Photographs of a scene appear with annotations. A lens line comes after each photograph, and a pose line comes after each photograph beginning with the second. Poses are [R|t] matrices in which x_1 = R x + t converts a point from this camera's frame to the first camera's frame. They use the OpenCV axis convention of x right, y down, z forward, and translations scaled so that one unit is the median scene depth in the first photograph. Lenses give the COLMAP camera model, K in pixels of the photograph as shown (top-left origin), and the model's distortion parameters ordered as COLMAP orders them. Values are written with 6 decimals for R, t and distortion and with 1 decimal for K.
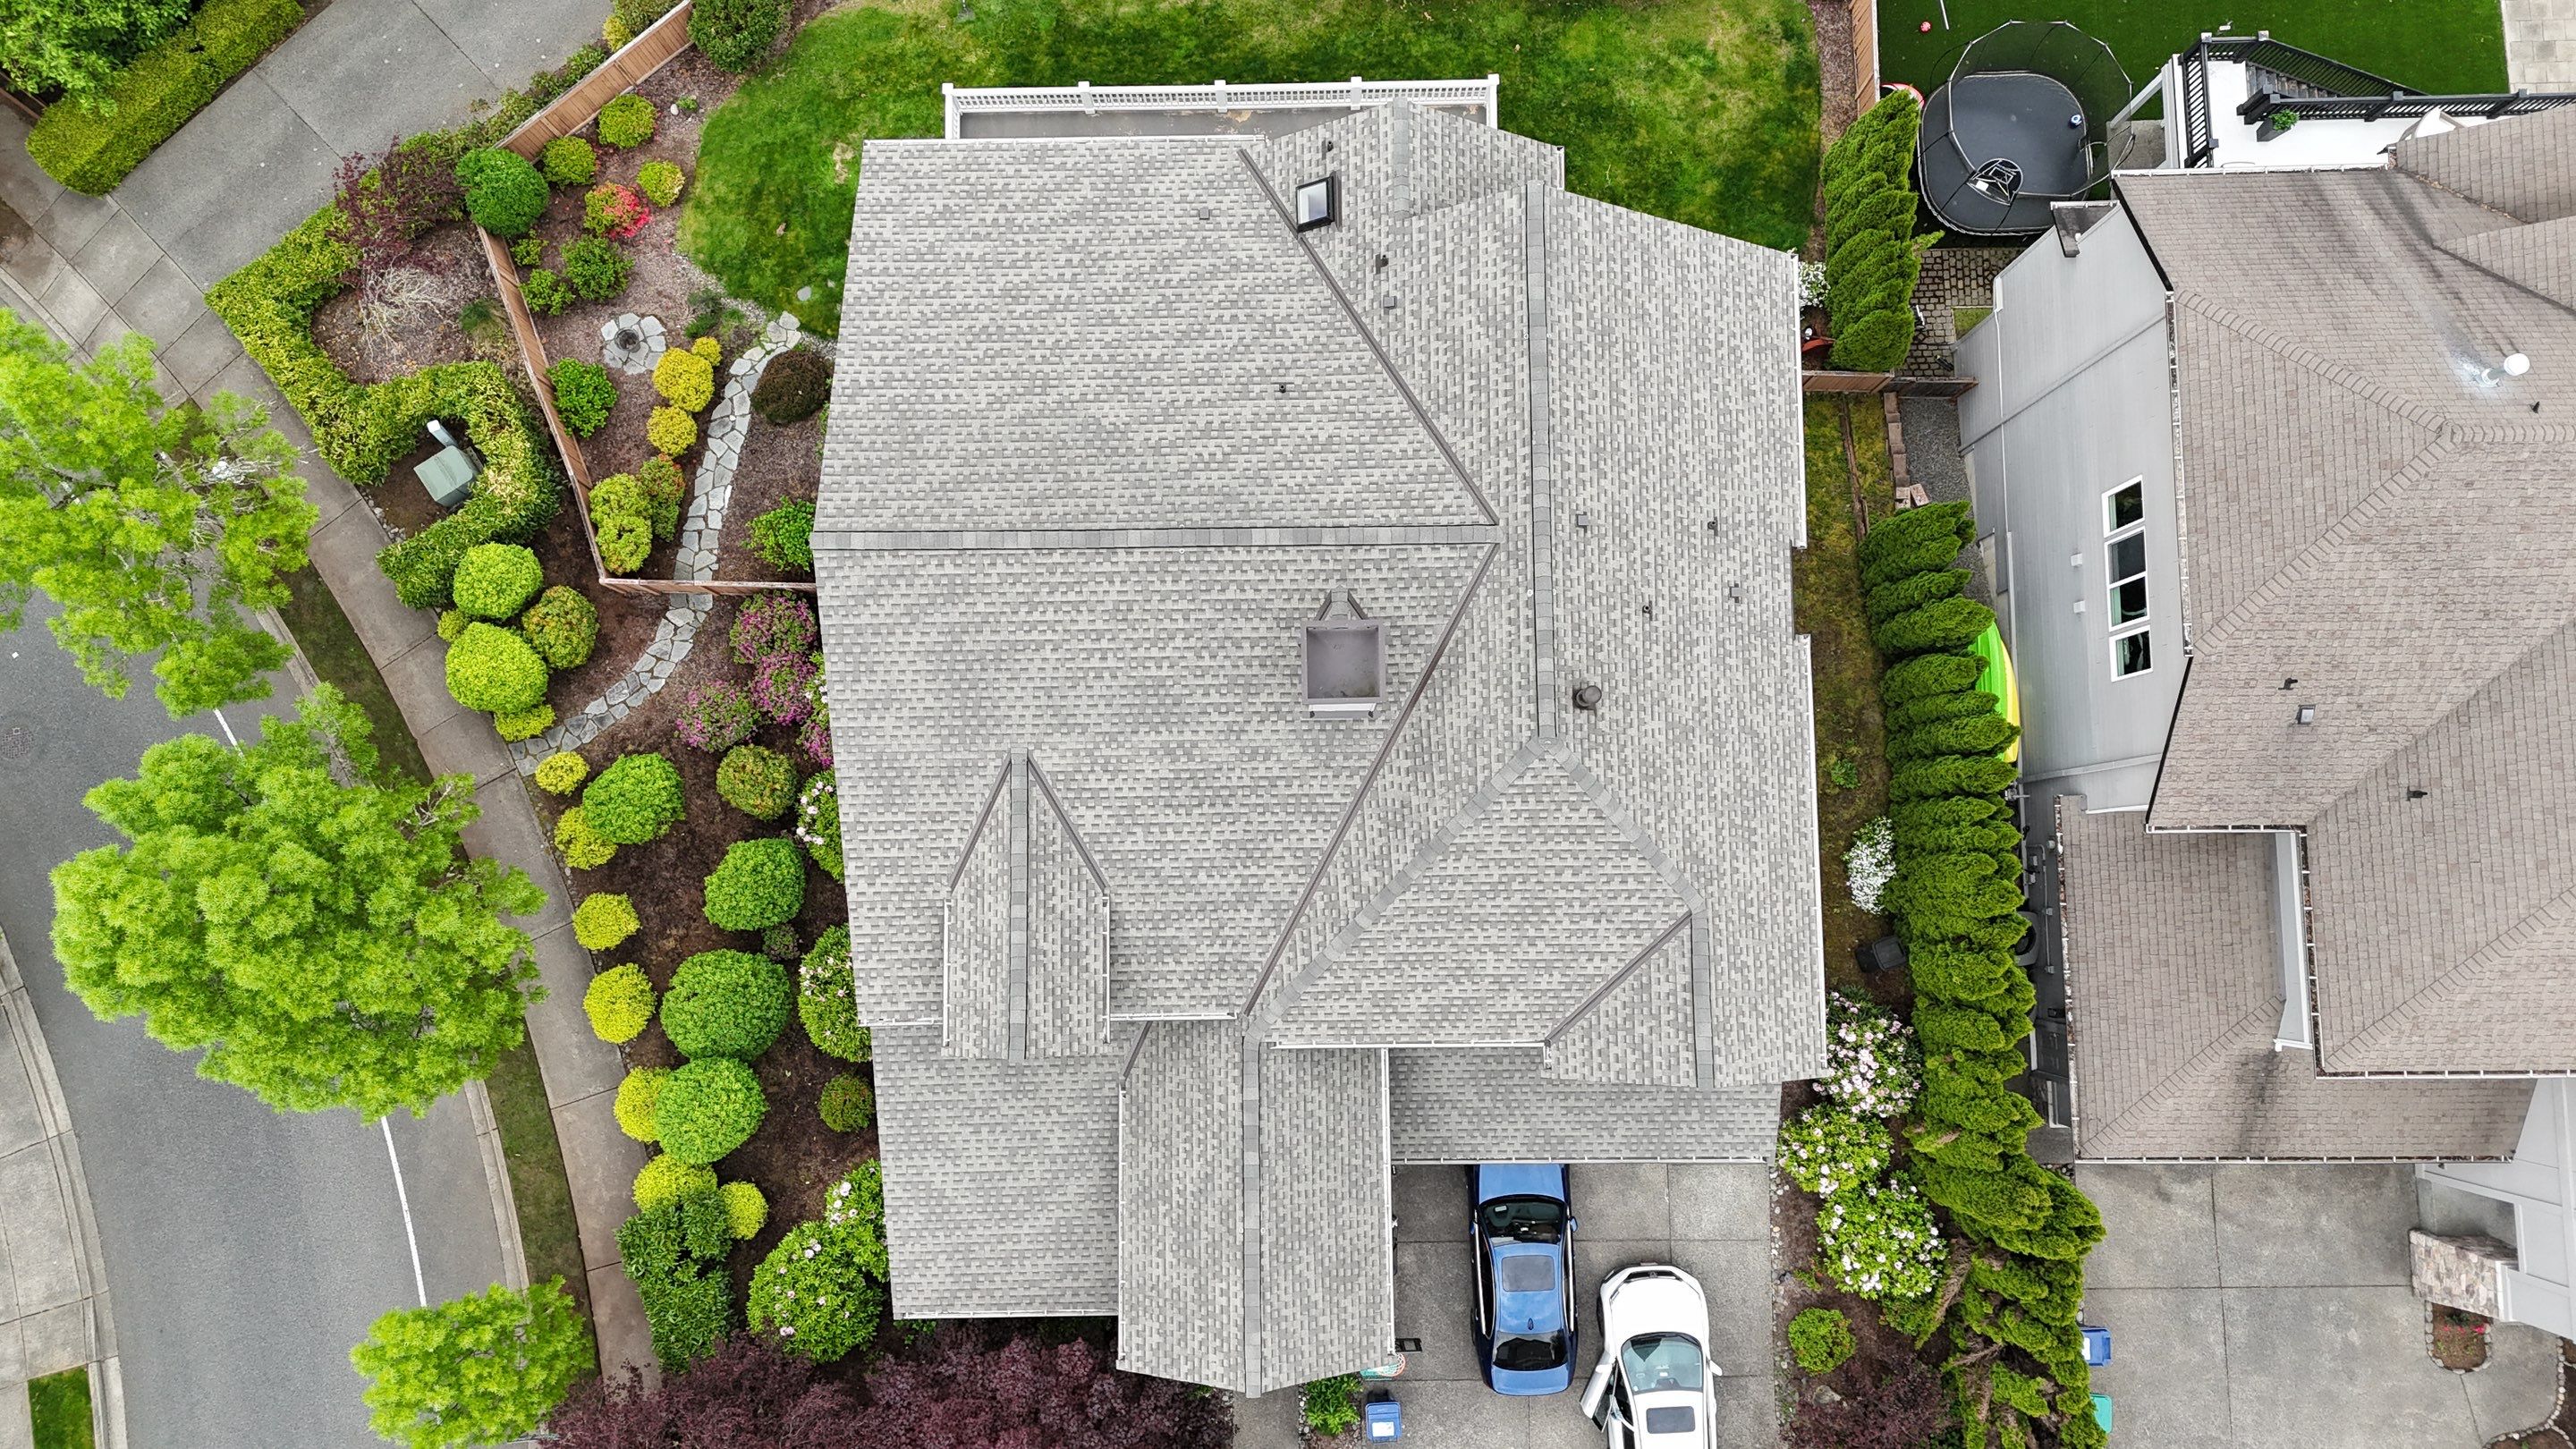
lens RADIAL K [[1880.7, 0, 1285.2], [0, 1880.7, 724.4], [0, 0, 1]] dist [0.068024, -0.044245]
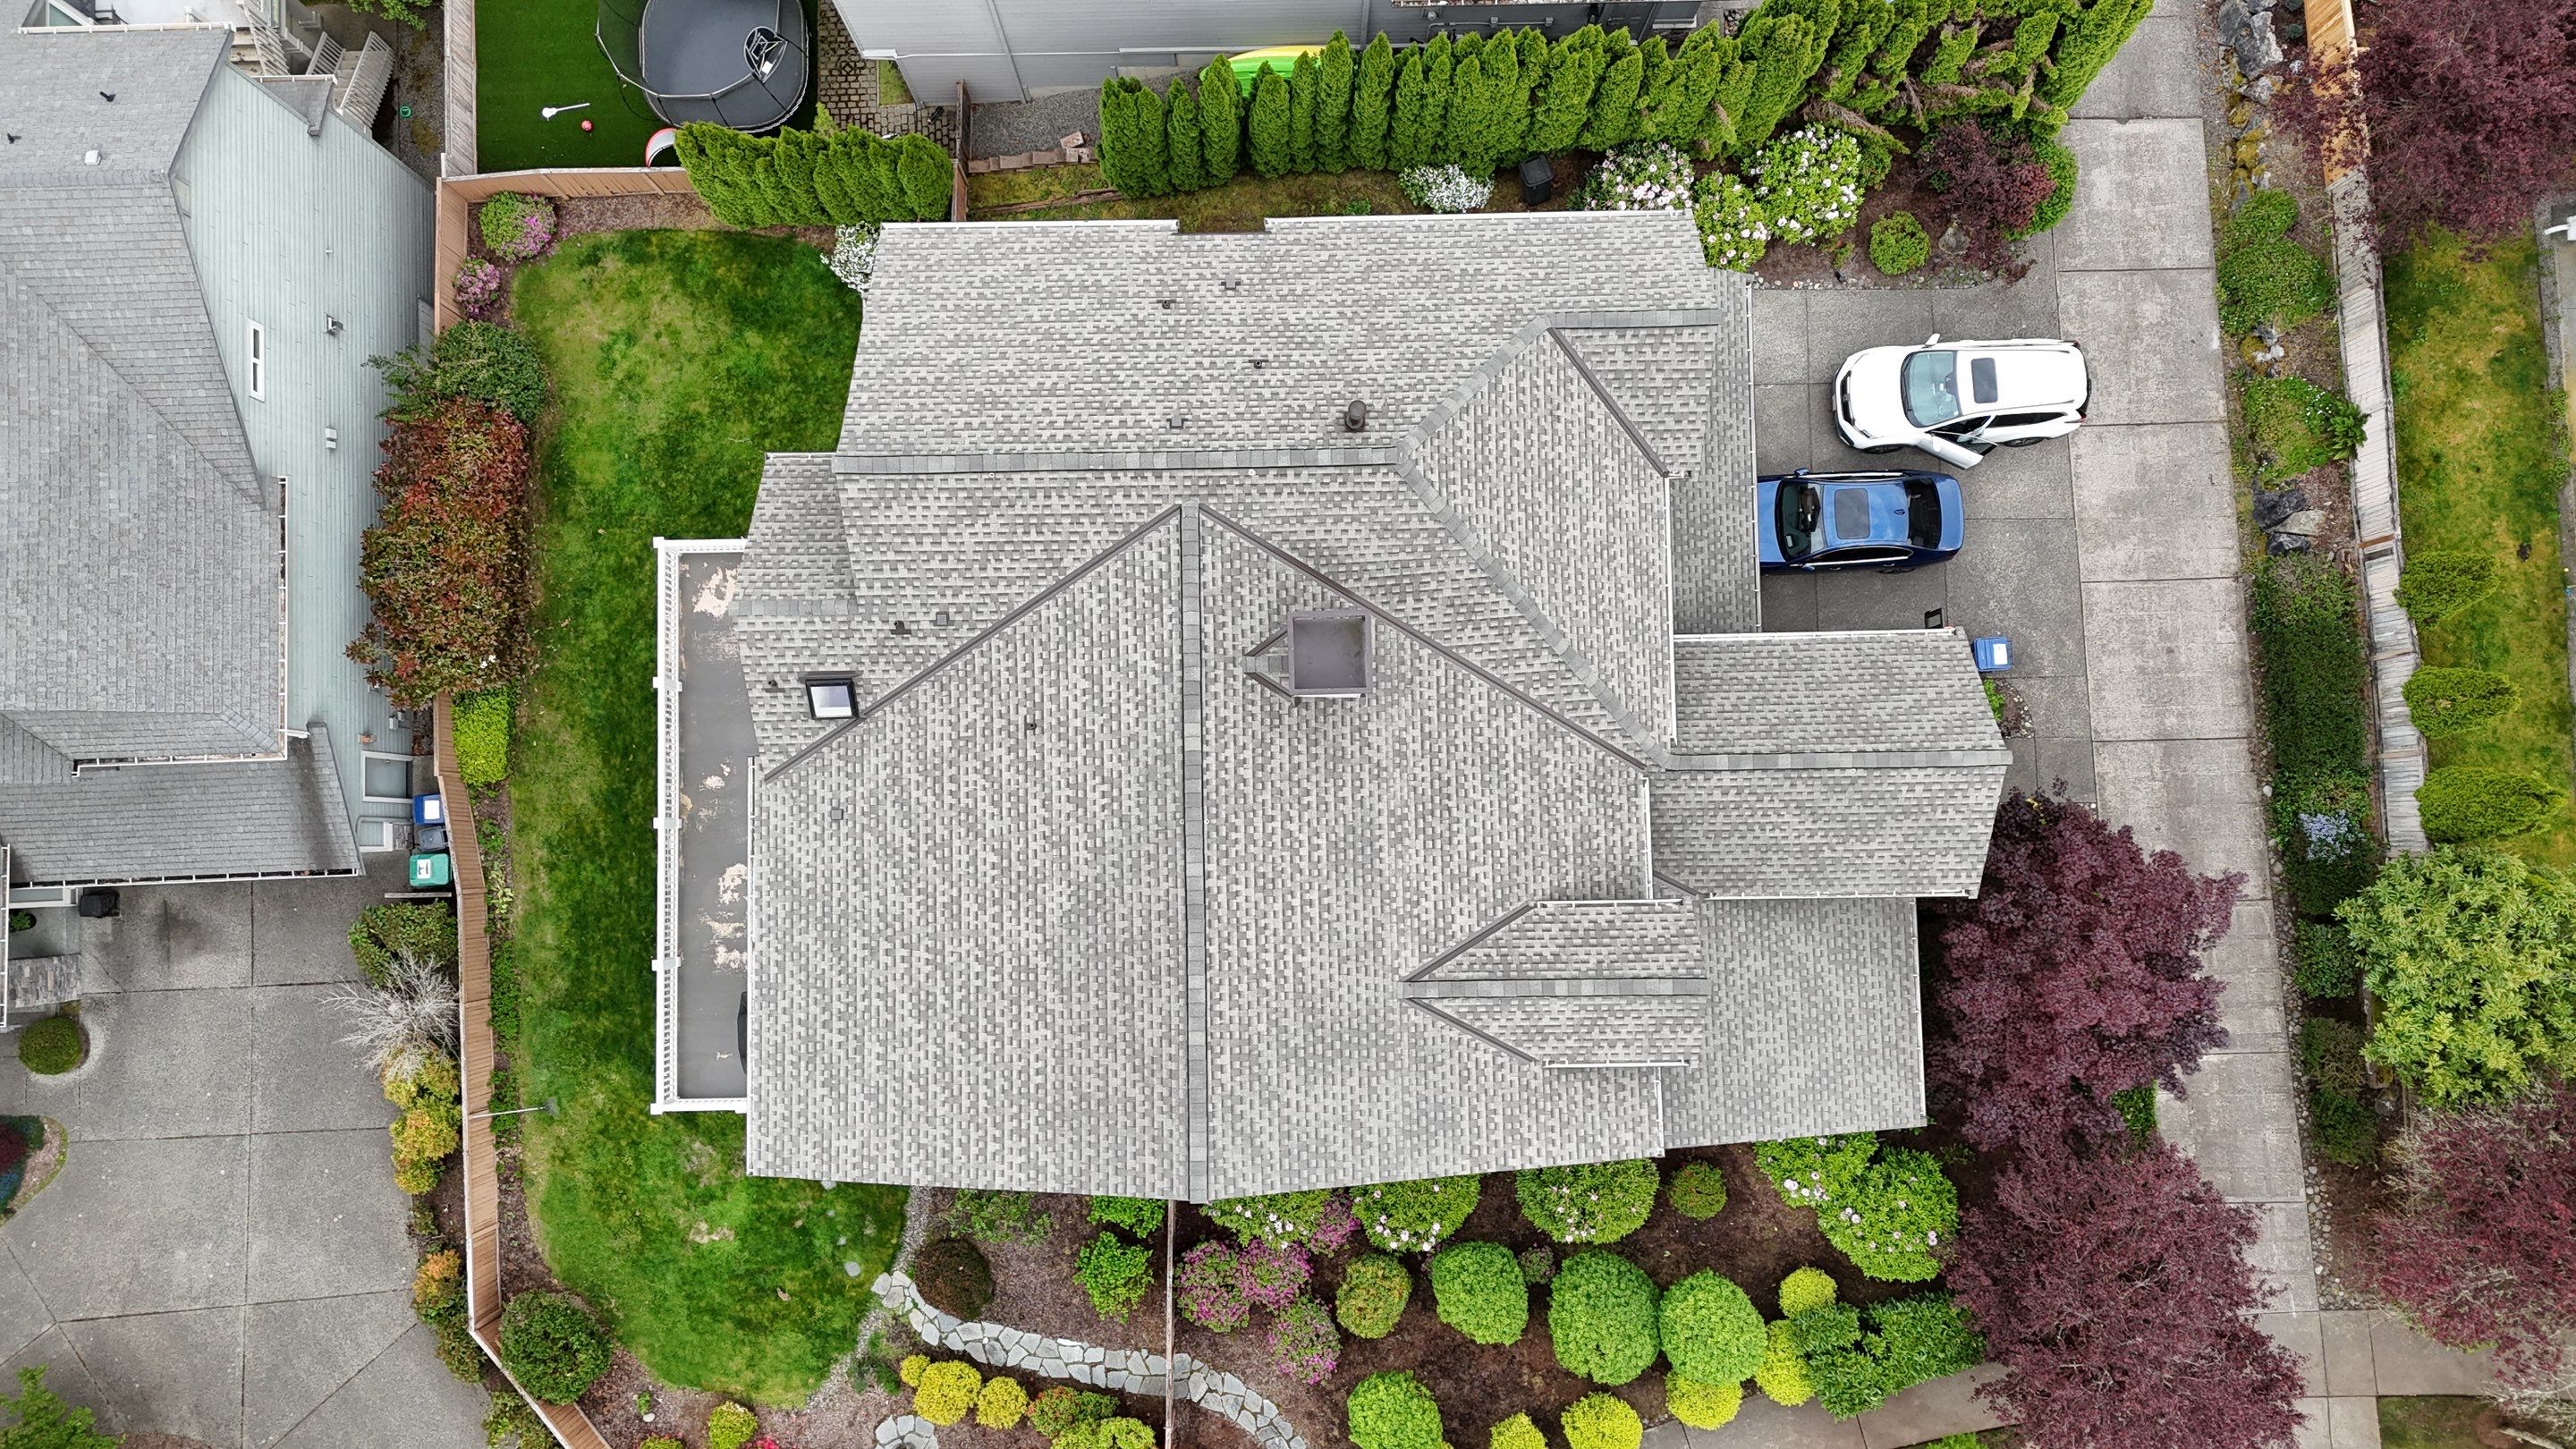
lens RADIAL K [[1880.7, 0, 1294.3], [0, 1880.7, 725.4], [0, 0, 1]] dist [0.068024, -0.044245]
pose [[-0.007043, -0.996959, 0.077607, -0.065294], [0.995512, 0.000334, 0.094633, -0.112215], [-0.094371, 0.077925, 0.992483, 0.007923]]
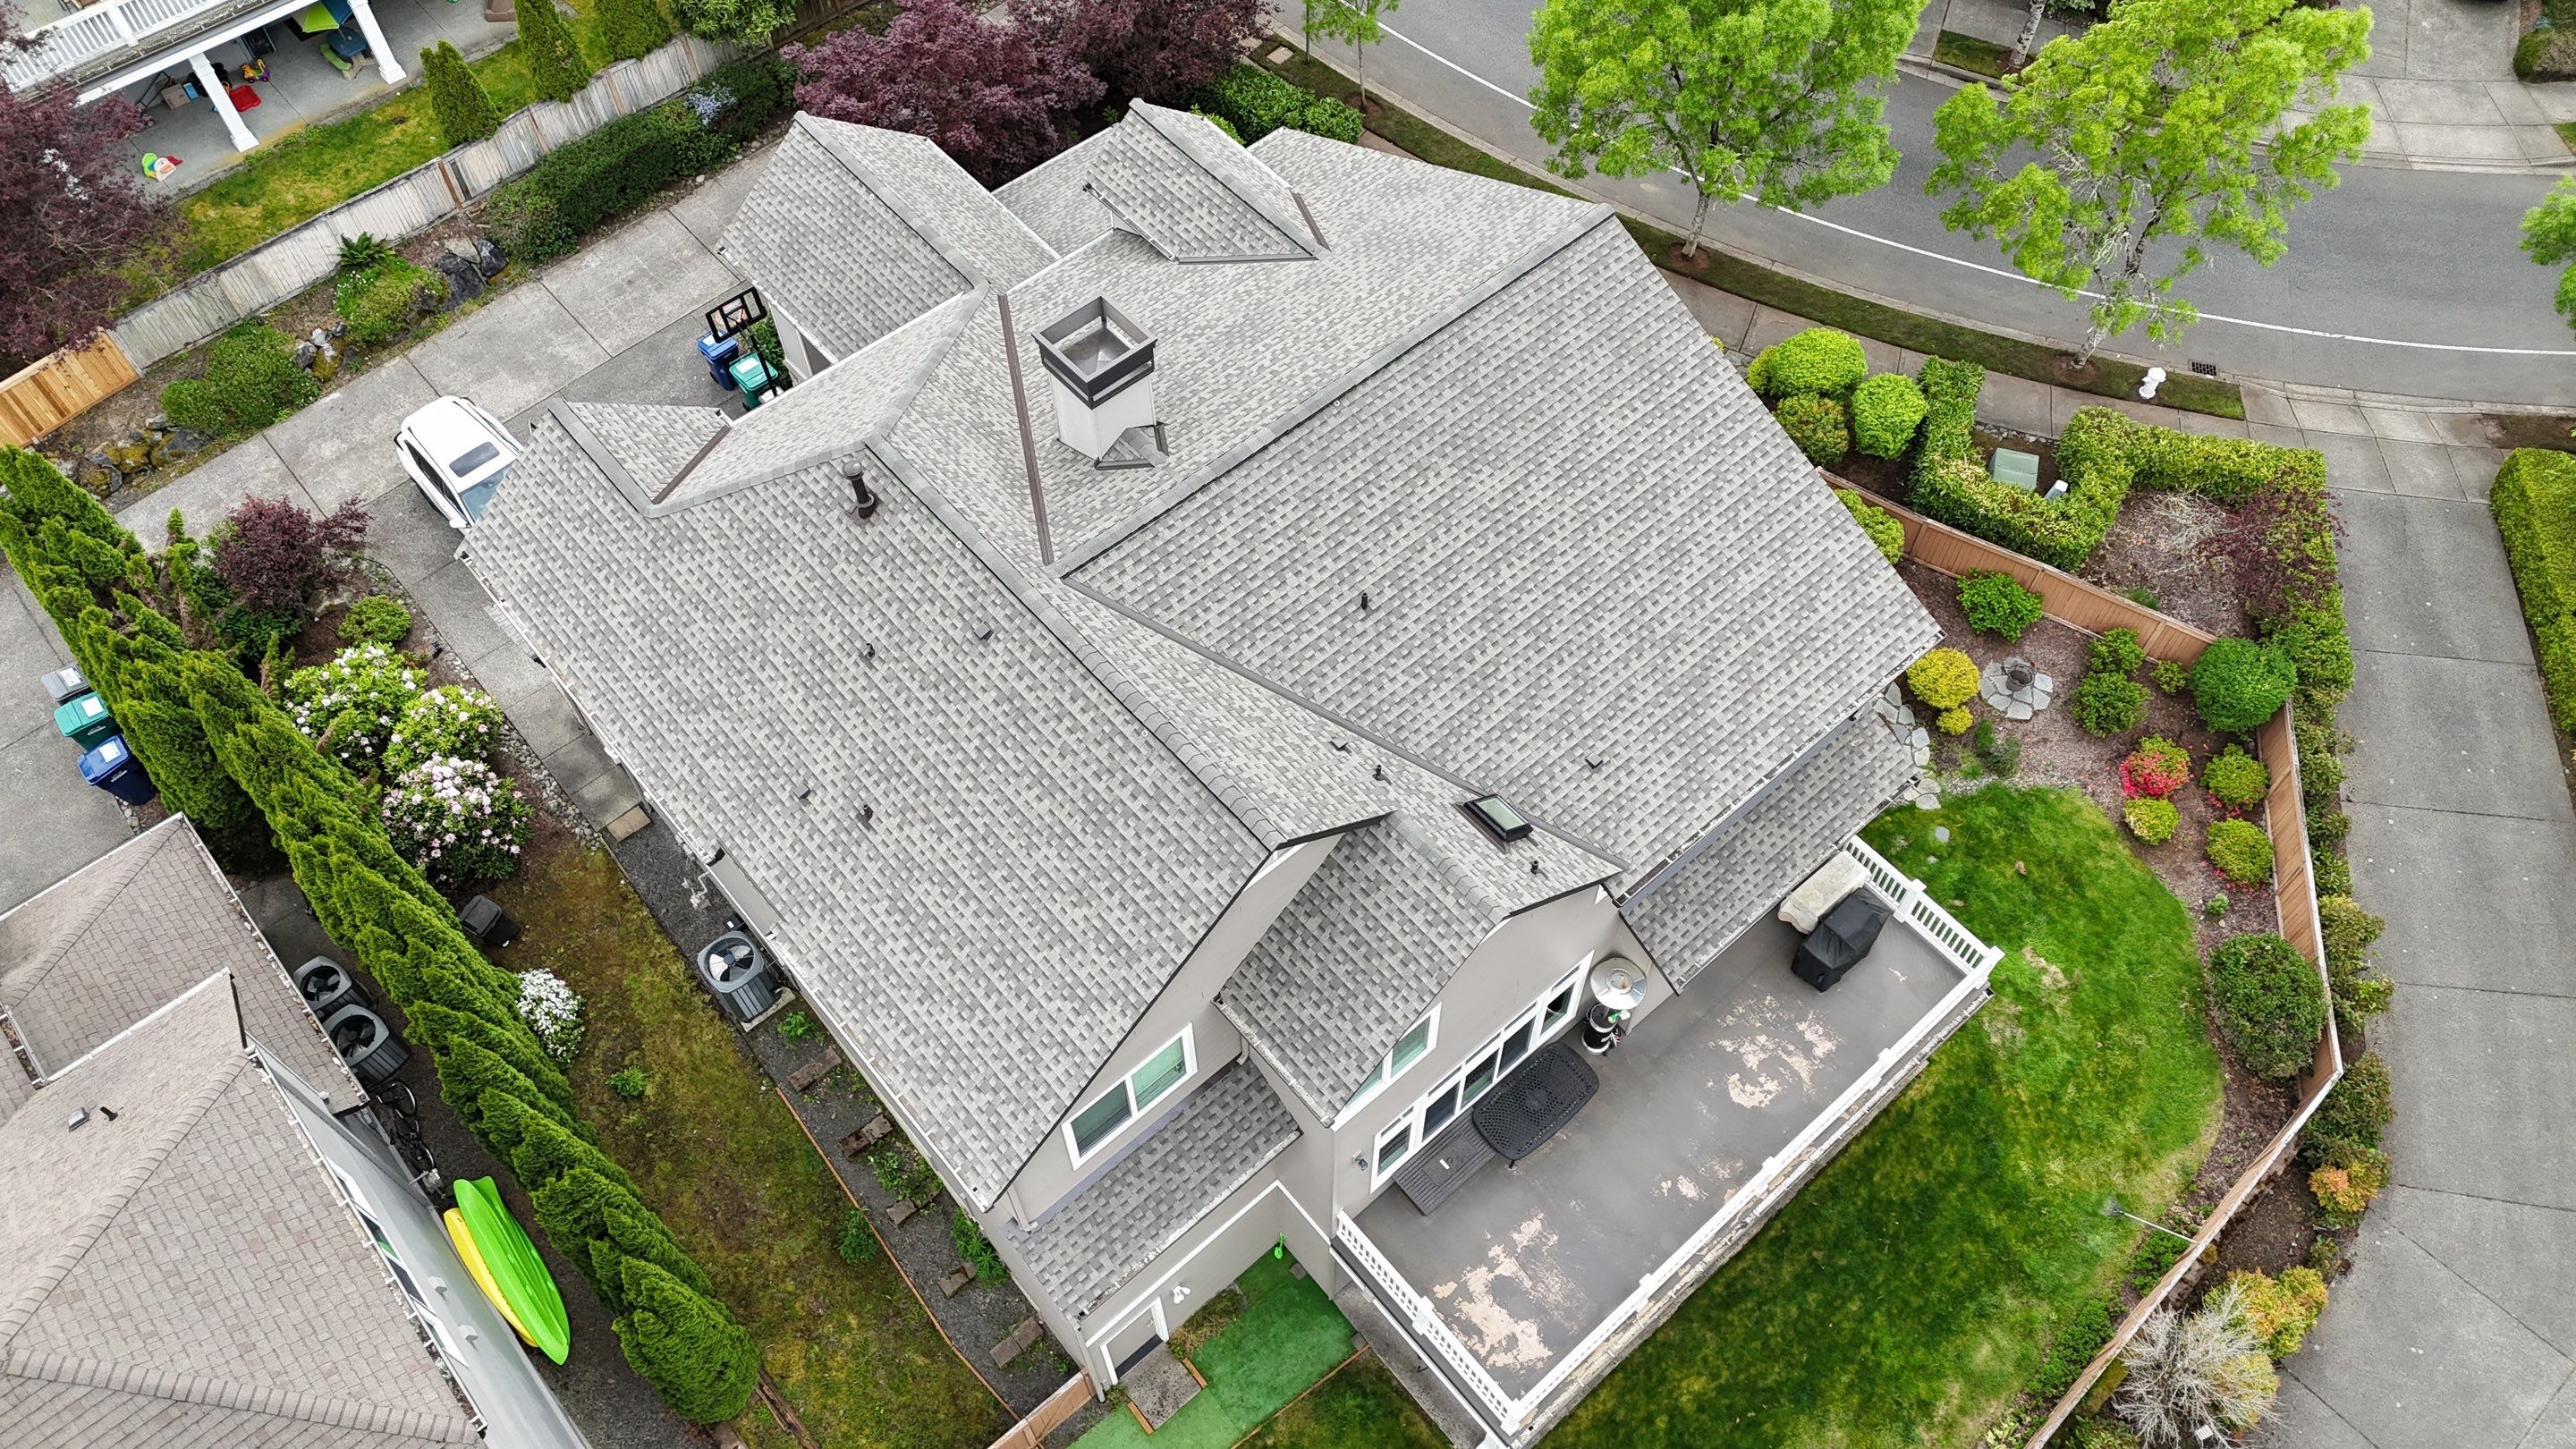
lens RADIAL K [[1880.7, 0, 1292.0], [0, 1880.7, 717.0], [0, 0, 1]] dist [0.068024, -0.044245]
pose [[-0.764919, 0.547949, -0.338601, 0.287441], [-0.640008, -0.587190, 0.495579, -0.512086], [0.072729, 0.595785, 0.799844, 0.281782]]
